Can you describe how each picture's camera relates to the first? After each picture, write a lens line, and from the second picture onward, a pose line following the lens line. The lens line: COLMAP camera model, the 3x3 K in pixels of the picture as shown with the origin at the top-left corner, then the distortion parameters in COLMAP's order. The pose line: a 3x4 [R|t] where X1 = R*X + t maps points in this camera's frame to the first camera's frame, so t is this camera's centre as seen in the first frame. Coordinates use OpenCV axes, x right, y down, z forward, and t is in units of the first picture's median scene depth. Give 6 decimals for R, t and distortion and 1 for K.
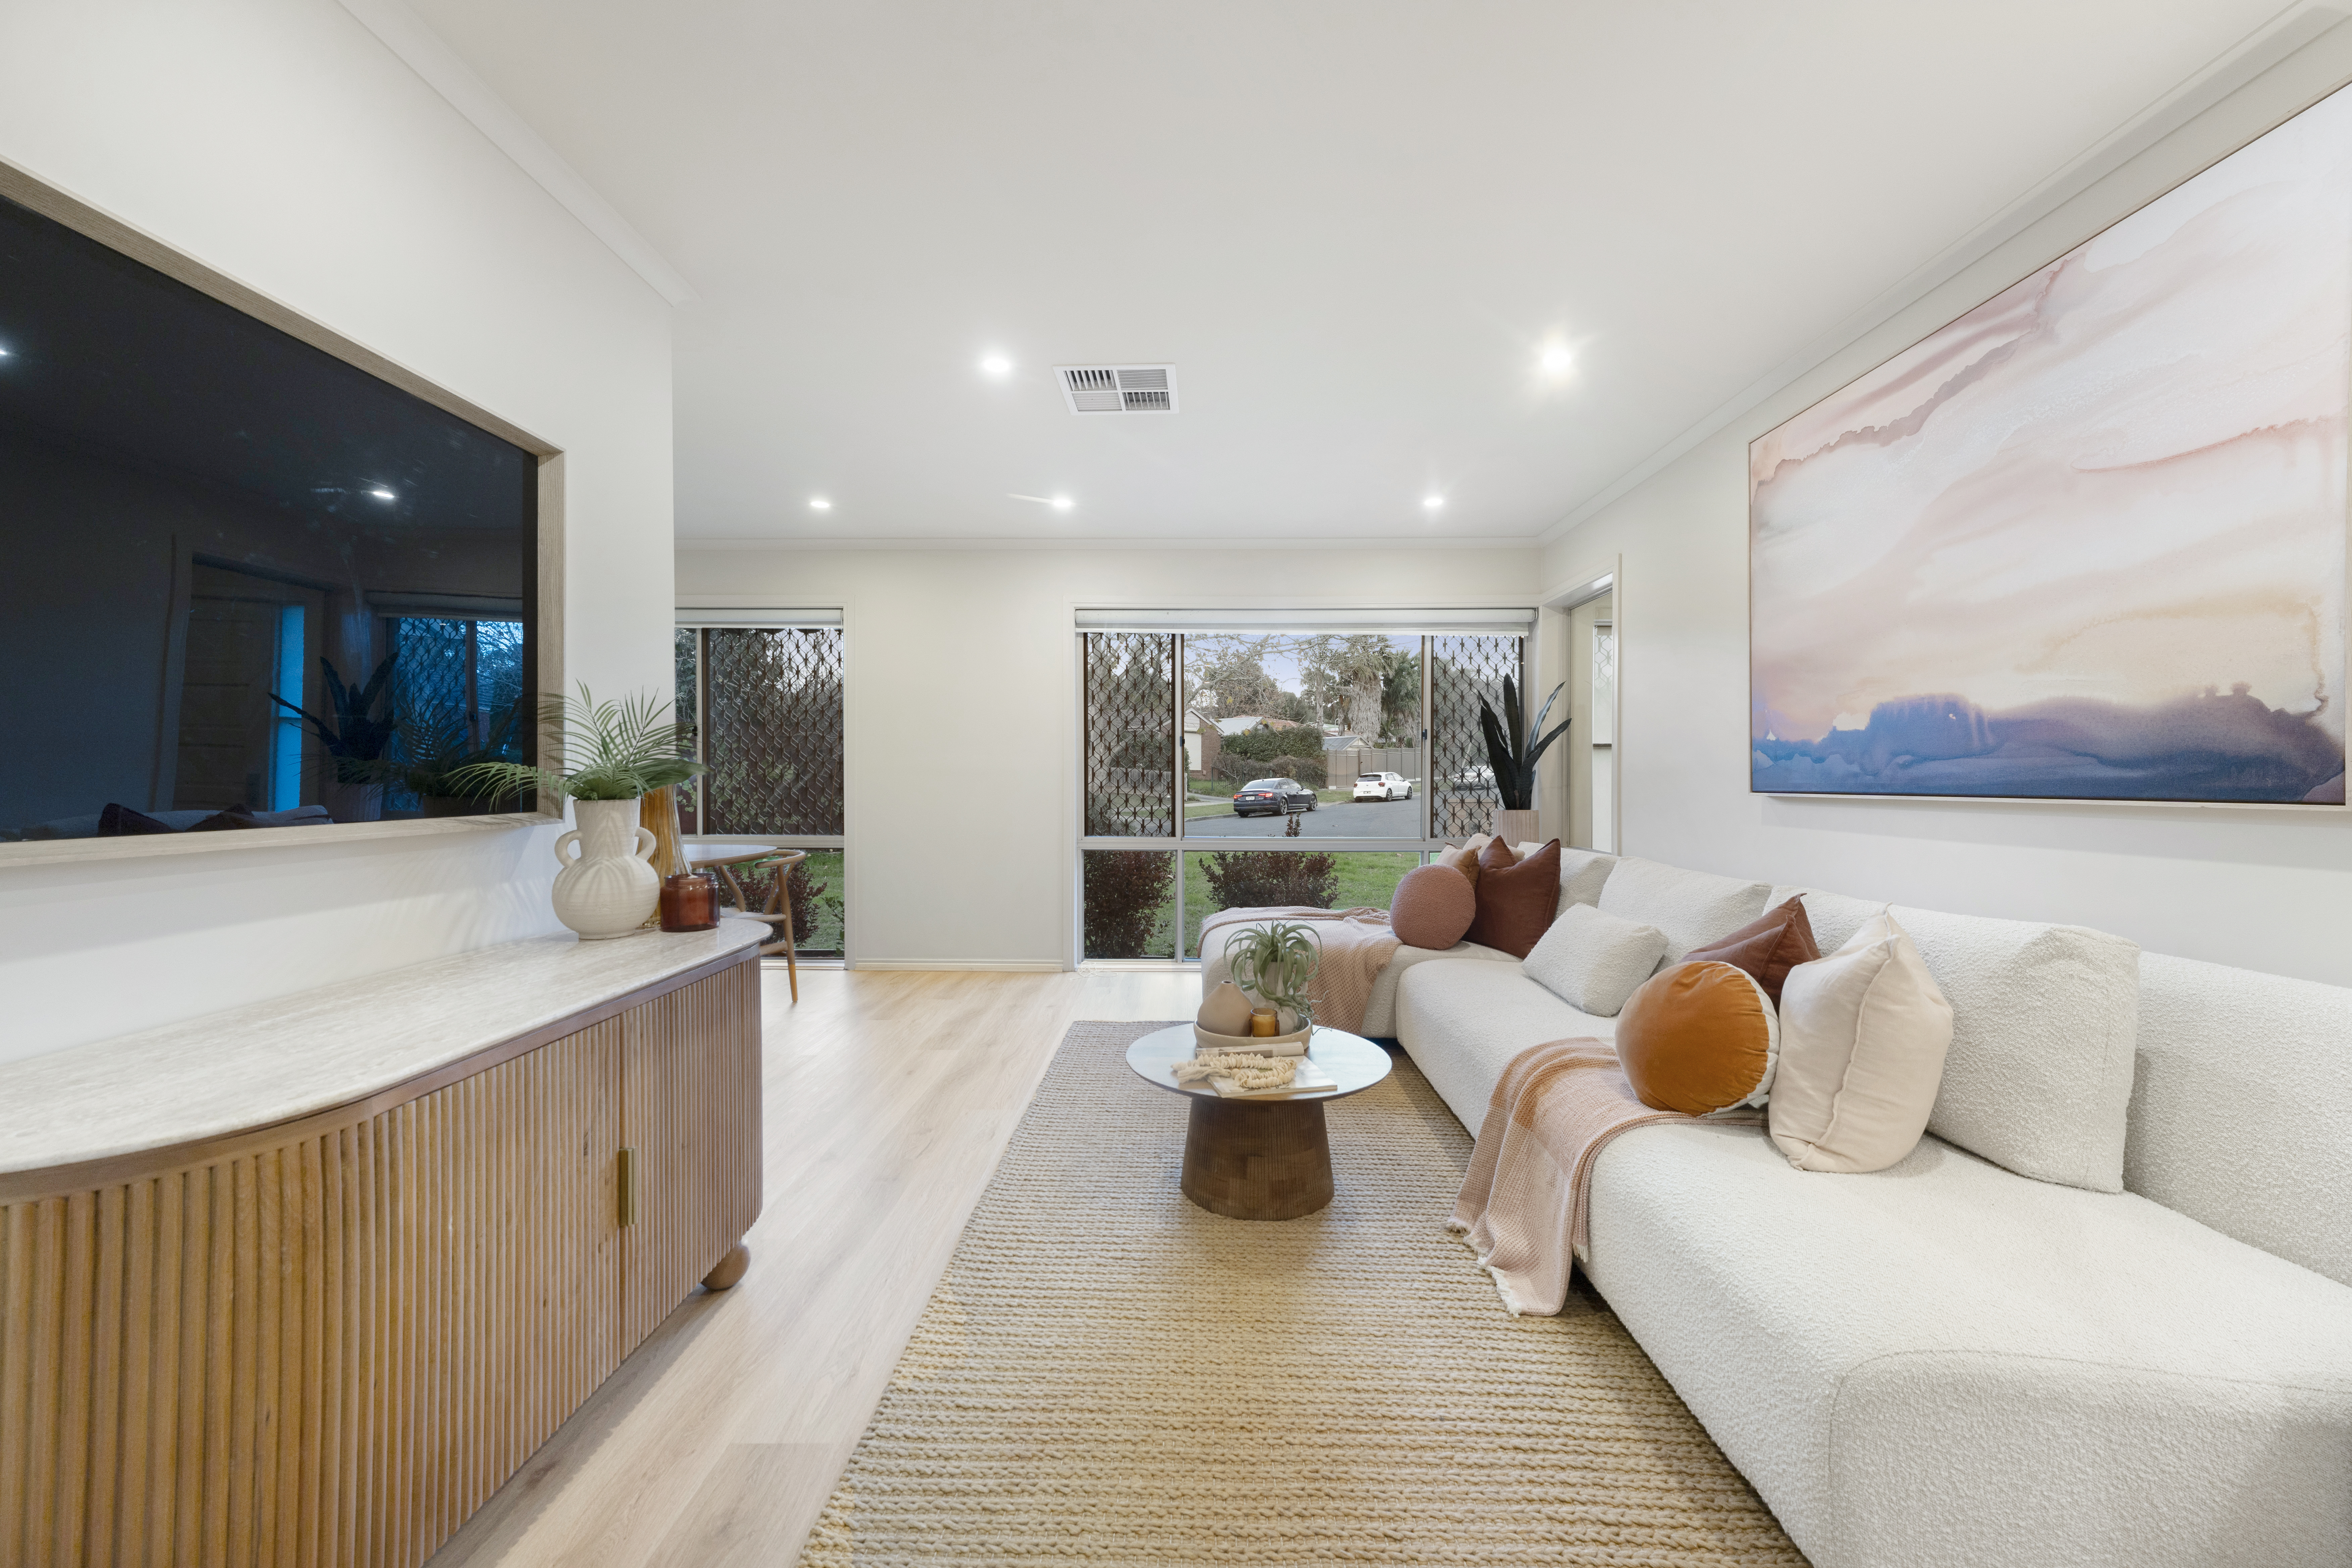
lens RADIAL K [[935.4, 0, 1179.6], [0, 935.4, 781.1], [0, 0, 1]] dist [0.017397, 0.002017]
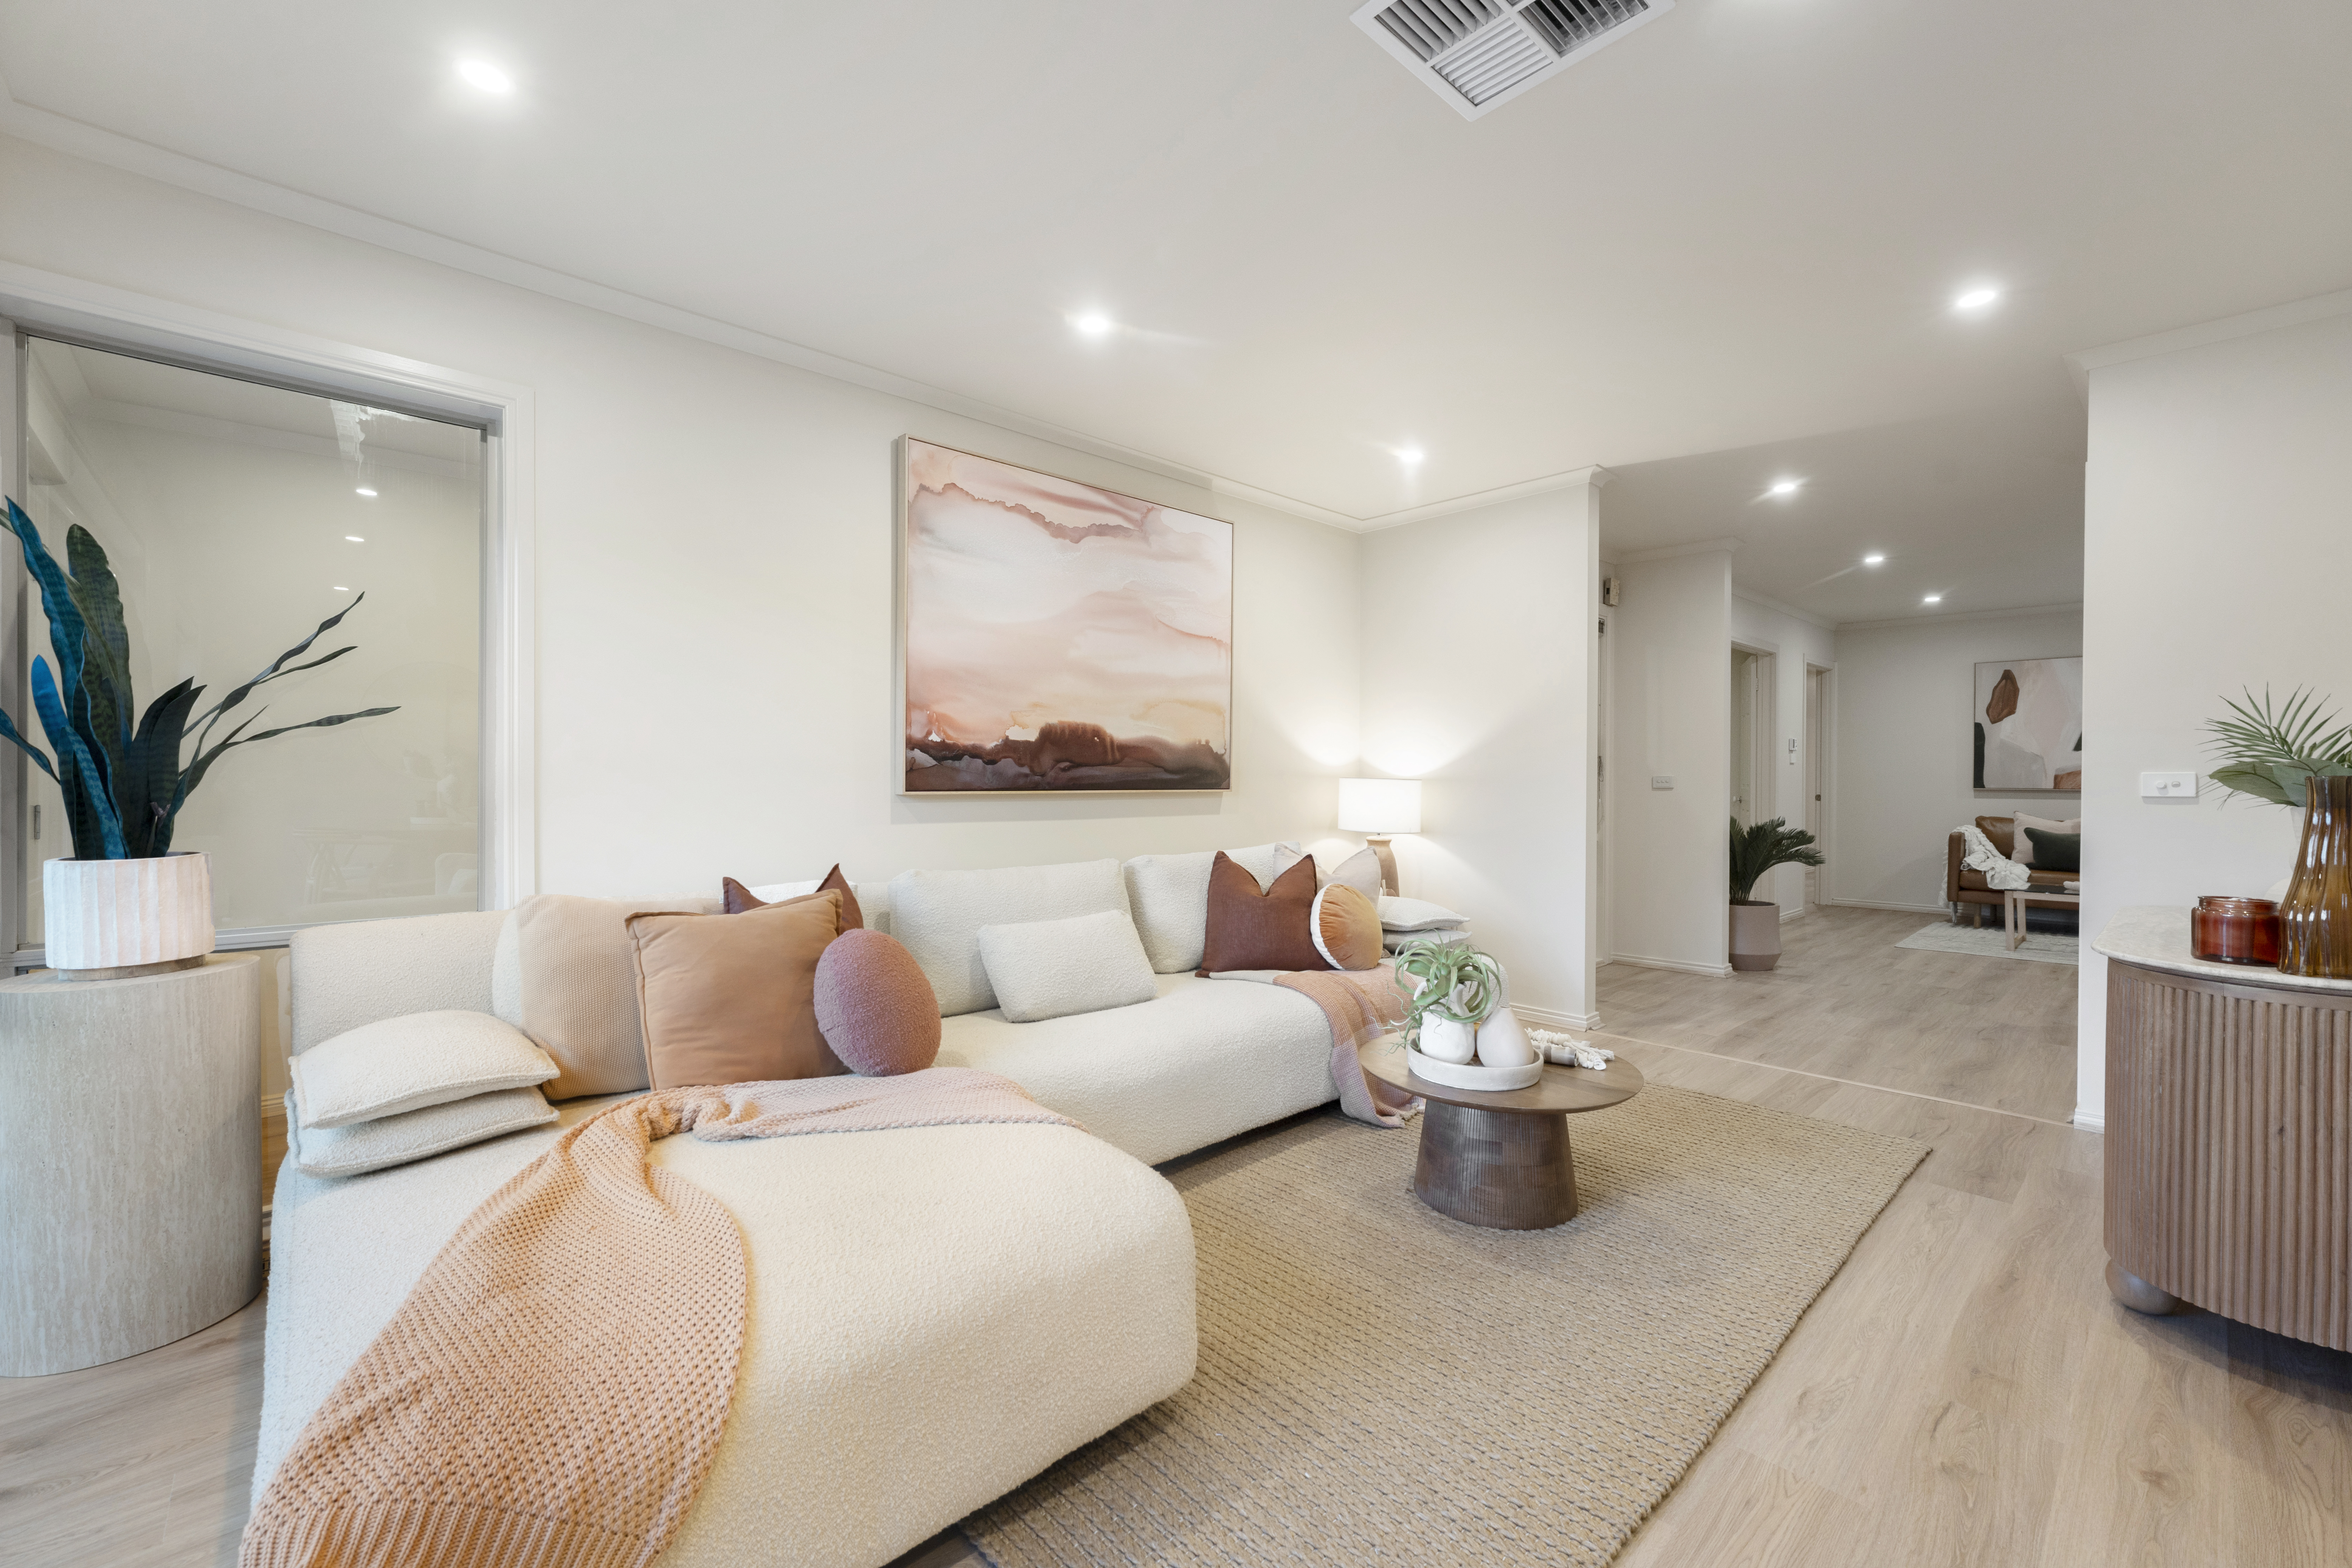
lens RADIAL K [[966.8, 0, 1173.9], [0, 966.8, 786.6], [0, 0, 1]] dist [-0.001680, 0.000024]
pose [[-0.696341, -0.005351, 0.717691, -0.383789], [-0.000369, 0.999975, 0.007098, -0.000713], [-0.717711, 0.004678, -0.696326, 1.829518]]
